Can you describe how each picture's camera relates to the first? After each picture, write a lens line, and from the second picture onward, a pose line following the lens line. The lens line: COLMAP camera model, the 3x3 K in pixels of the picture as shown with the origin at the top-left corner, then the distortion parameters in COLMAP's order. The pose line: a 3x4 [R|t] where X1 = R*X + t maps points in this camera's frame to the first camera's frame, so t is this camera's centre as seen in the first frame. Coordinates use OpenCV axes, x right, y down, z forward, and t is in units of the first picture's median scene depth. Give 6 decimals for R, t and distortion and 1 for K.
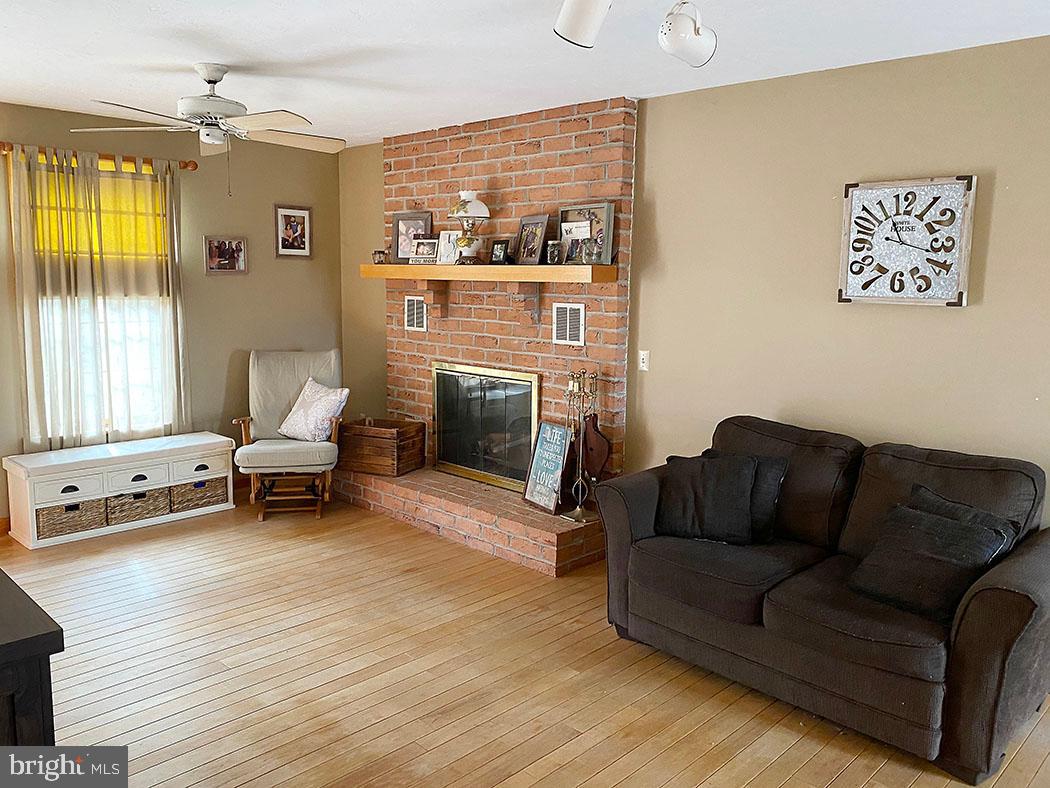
lens RADIAL K [[818.1, 0, 524.4], [0, 818.1, 396.3], [0, 0, 1]] dist [0.010161, -0.006025]
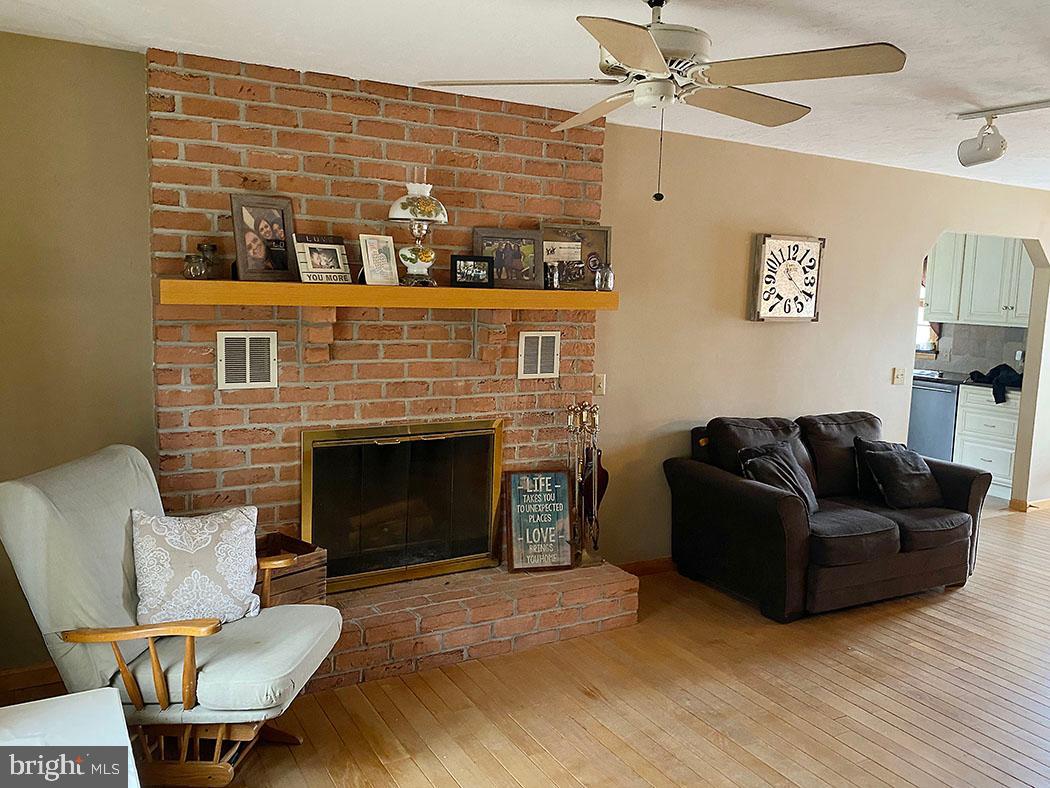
lens RADIAL K [[853.3, 0, 526.1], [0, 853.3, 387.6], [0, 0, 1]] dist [0.023202, -0.018176]
pose [[0.272986, -0.116464, 0.954942, -0.805823], [0.119633, 0.989049, 0.086424, -0.130690], [-0.954550, 0.090650, 0.283930, 0.734694]]
